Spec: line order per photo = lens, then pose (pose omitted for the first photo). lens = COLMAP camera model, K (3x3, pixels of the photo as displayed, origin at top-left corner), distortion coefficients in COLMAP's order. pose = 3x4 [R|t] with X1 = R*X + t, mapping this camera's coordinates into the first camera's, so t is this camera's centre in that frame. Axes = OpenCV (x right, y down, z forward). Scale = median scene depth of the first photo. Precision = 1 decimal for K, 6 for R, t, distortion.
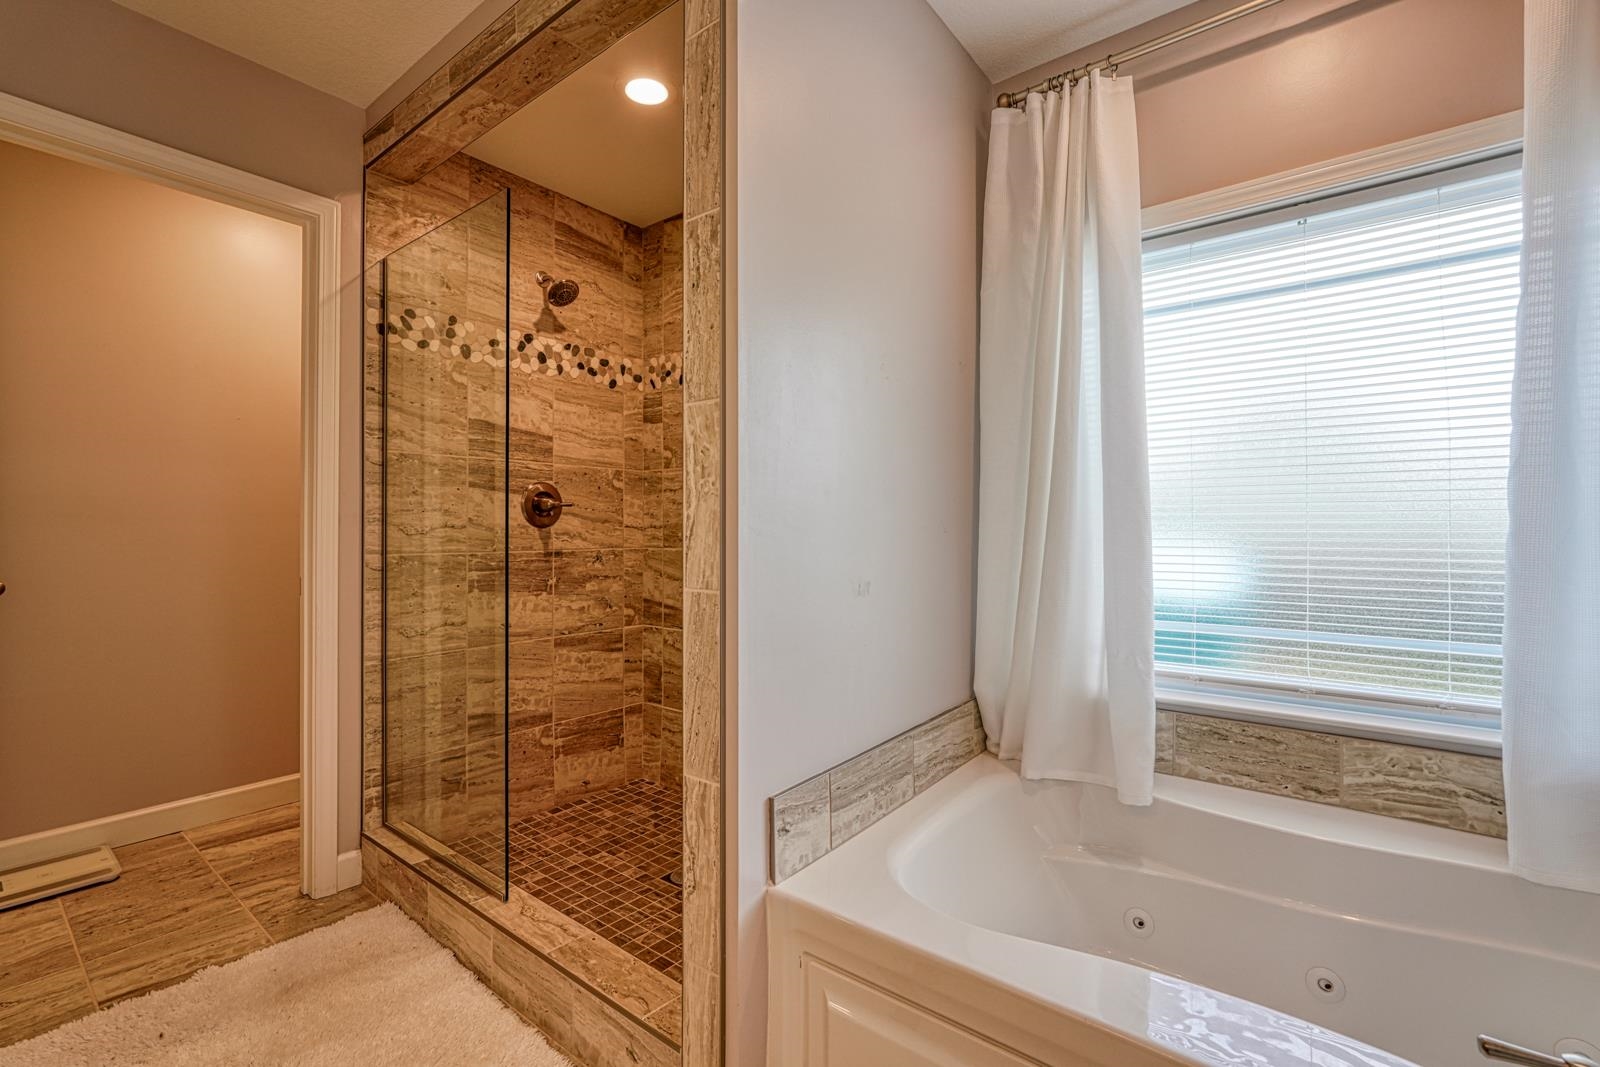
lens RADIAL K [[700.5, 0, 799.0], [0, 700.5, 524.1], [0, 0, 1]] dist [-0.014890, 0.006532]
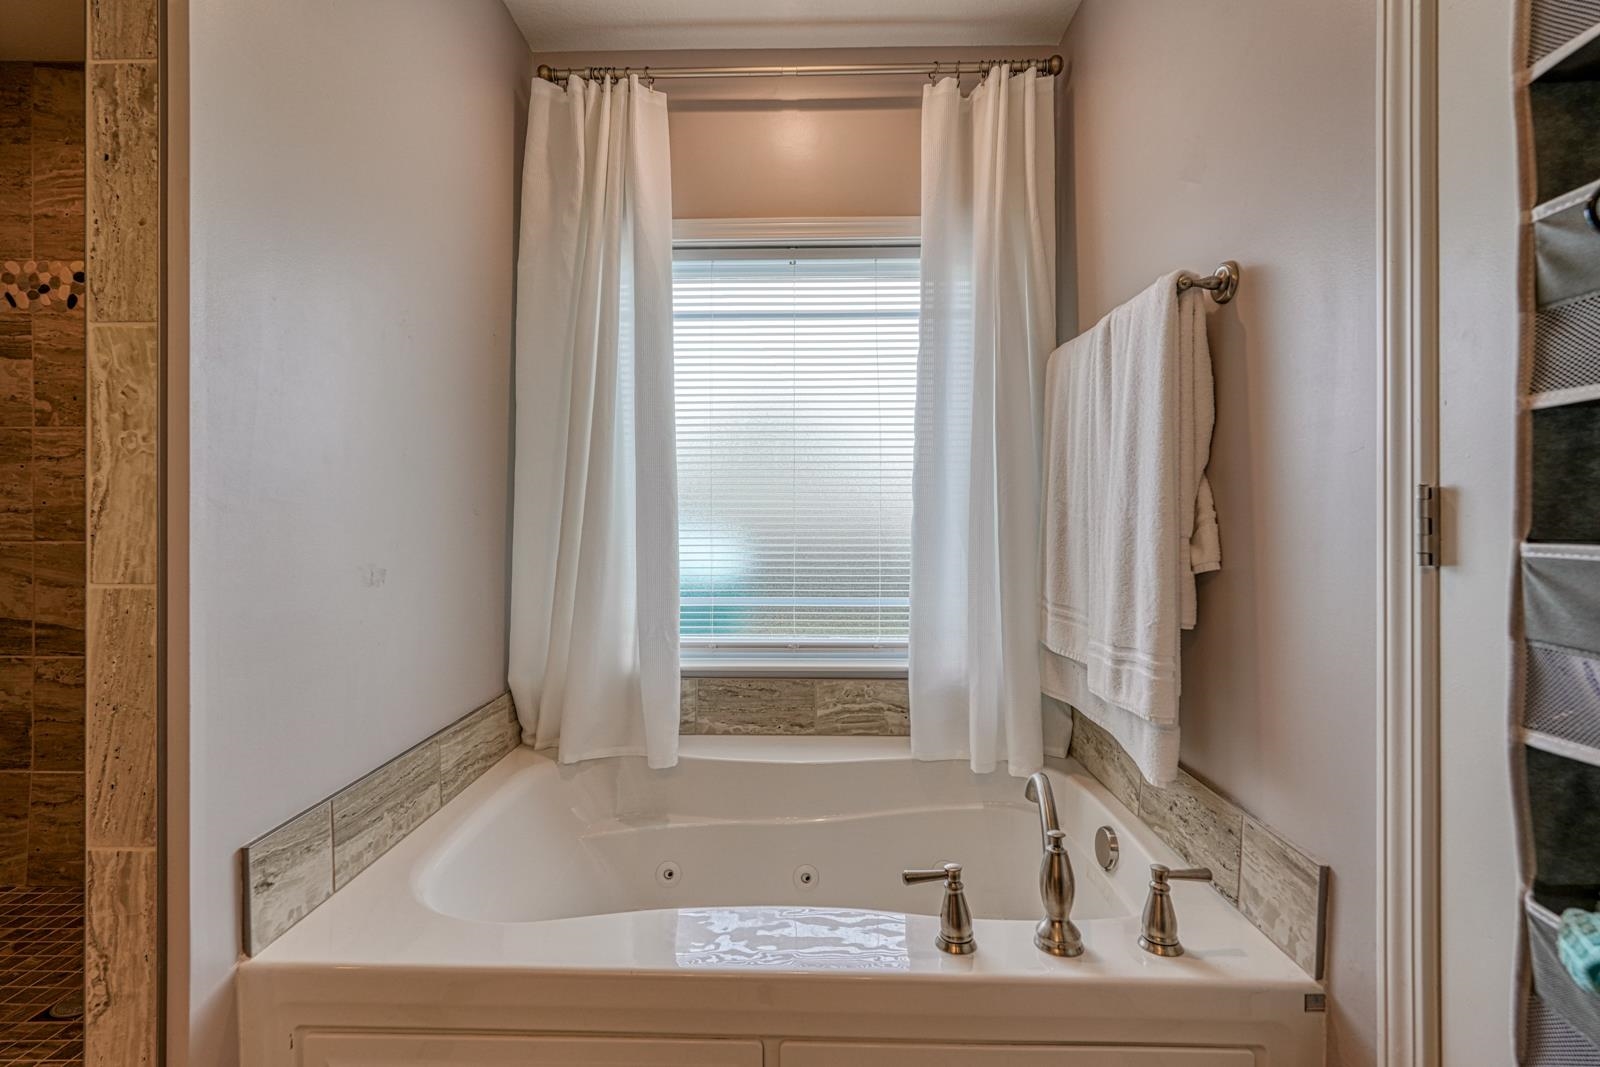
lens RADIAL K [[700.5, 0, 790.4], [0, 700.5, 526.0], [0, 0, 1]] dist [-0.014890, 0.006532]
pose [[0.800881, 0.002027, 0.598820, -0.011247], [-0.006637, 0.999963, 0.005491, 0.016394], [-0.598787, -0.008372, 0.800865, 0.012055]]
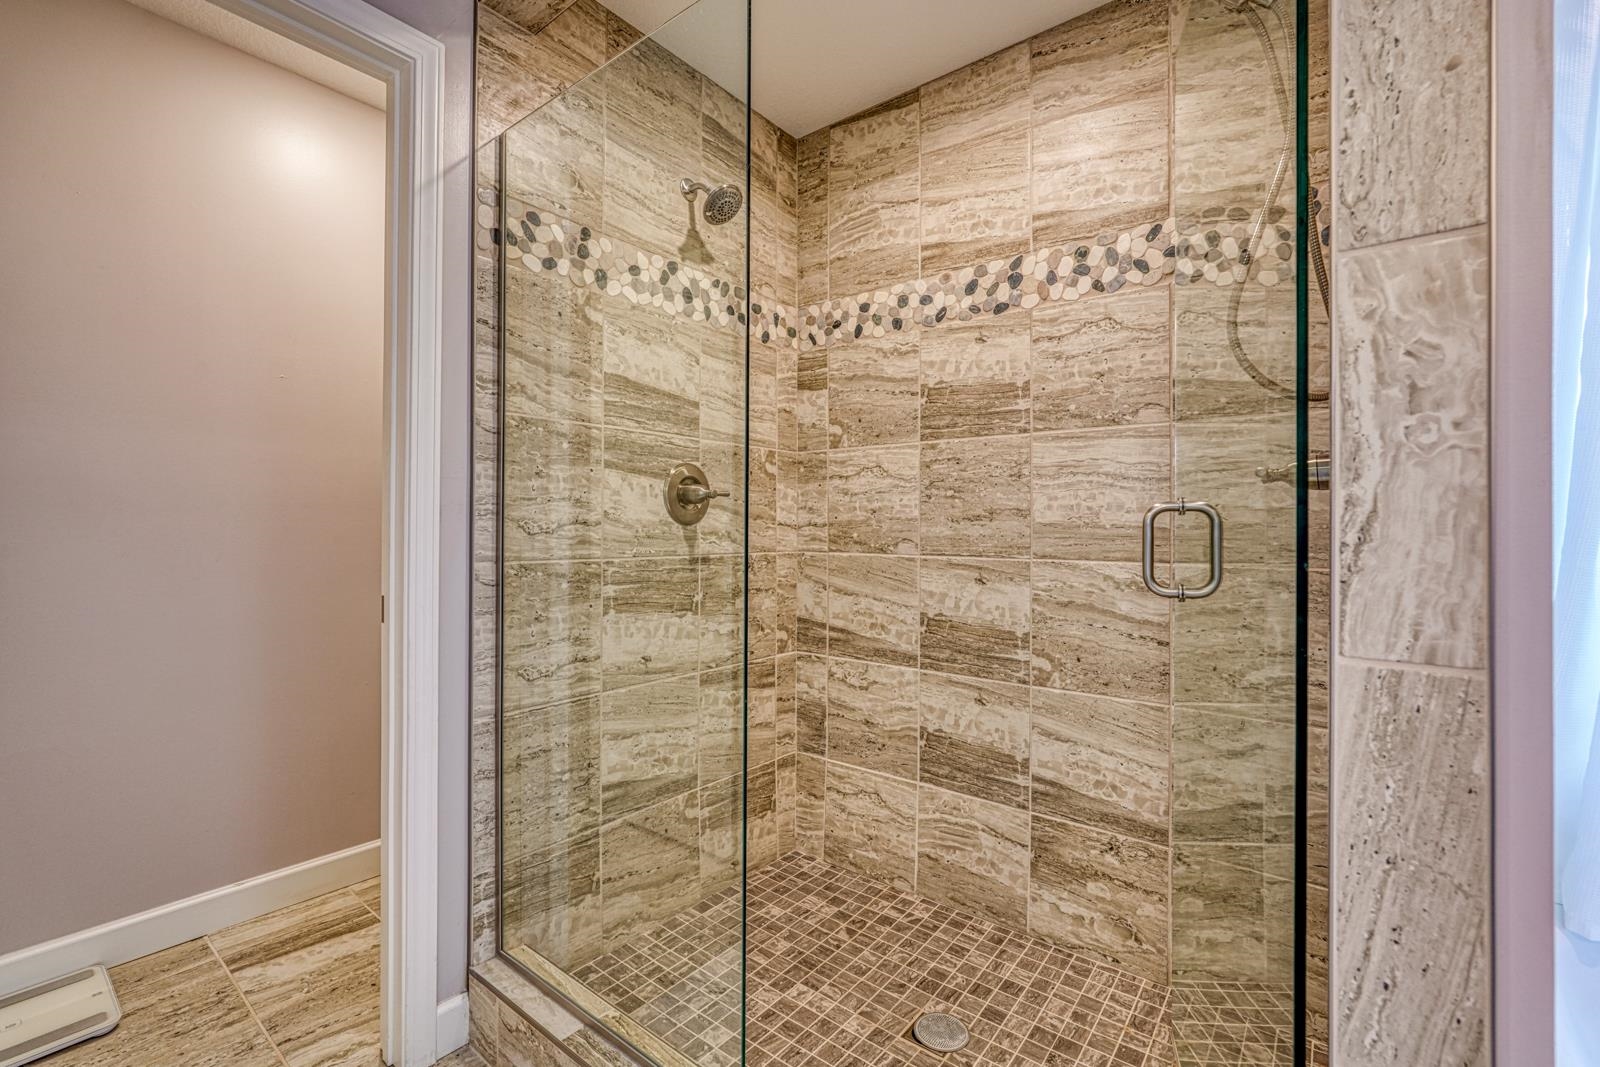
lens RADIAL K [[700.5, 0, 798.5], [0, 700.5, 524.1], [0, 0, 1]] dist [-0.014890, 0.006532]
pose [[0.999929, 0.004927, -0.010816, -0.347305], [-0.004914, 0.999987, 0.001256, 0.003952], [0.010822, -0.001203, 0.999941, 0.370886]]
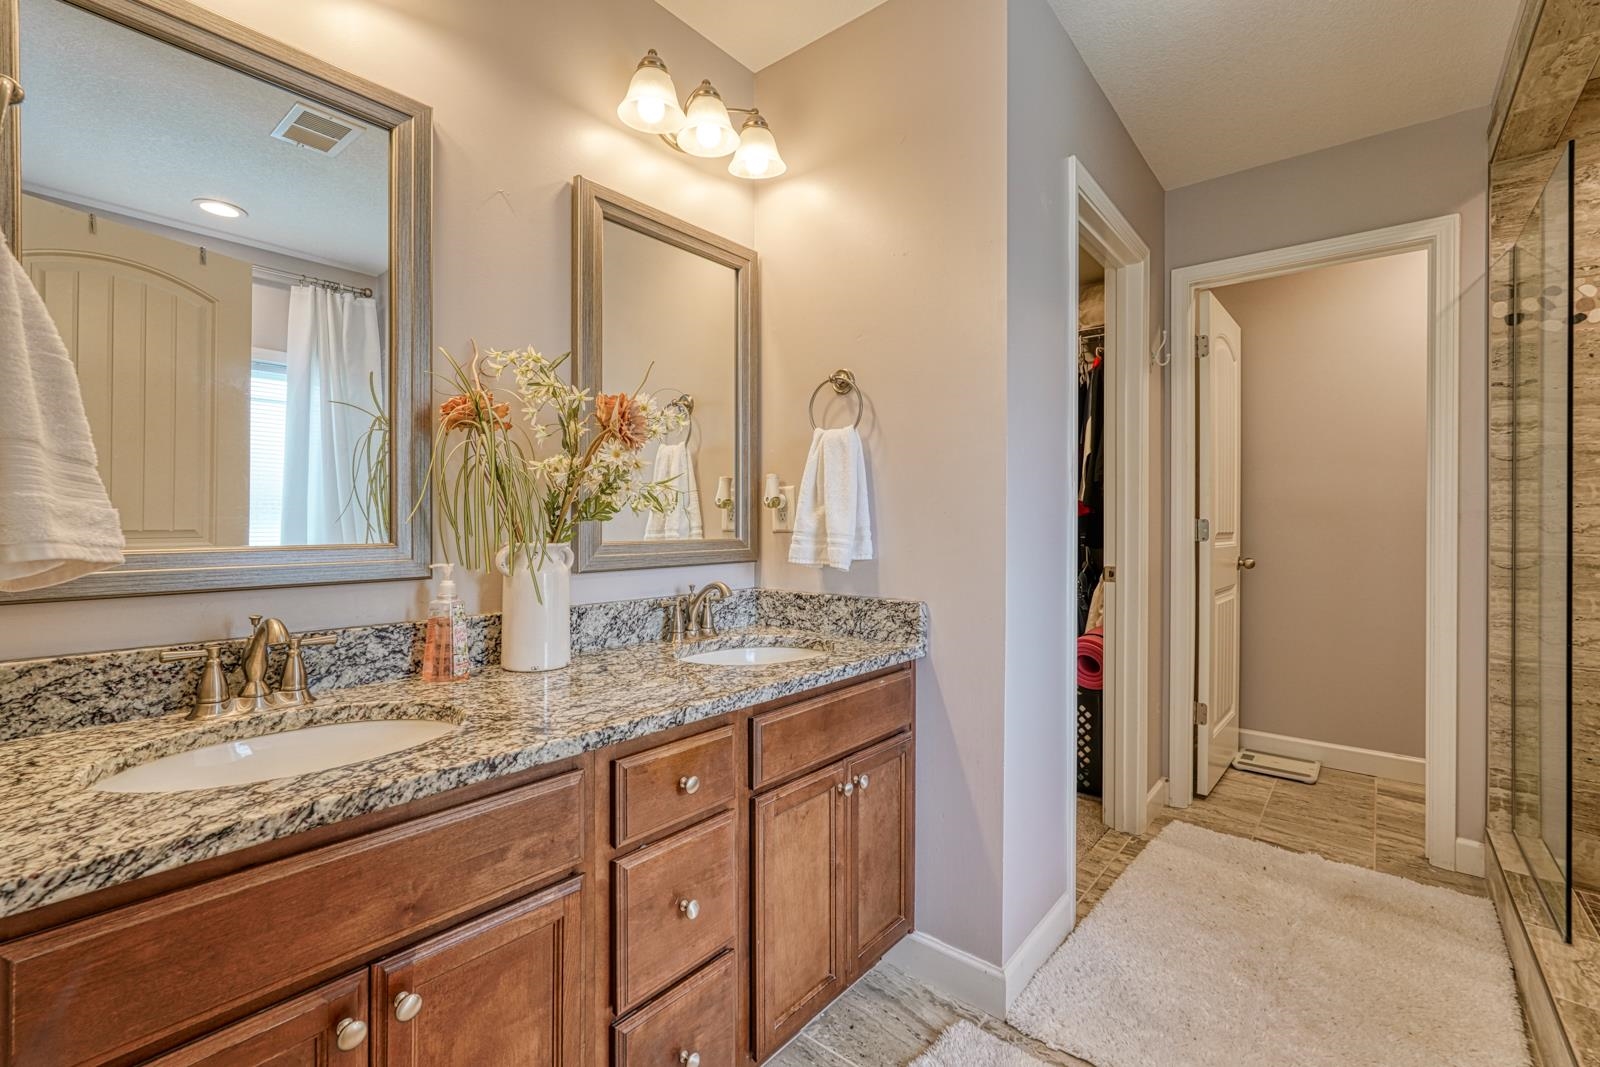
lens RADIAL K [[700.5, 0, 794.2], [0, 700.5, 525.6], [0, 0, 1]] dist [-0.014890, 0.006532]
pose [[-0.028589, 0.000865, -0.999591, 0.471167], [0.003654, 0.999993, 0.000760, 0.002169], [0.999585, -0.003631, -0.028592, 0.035867]]
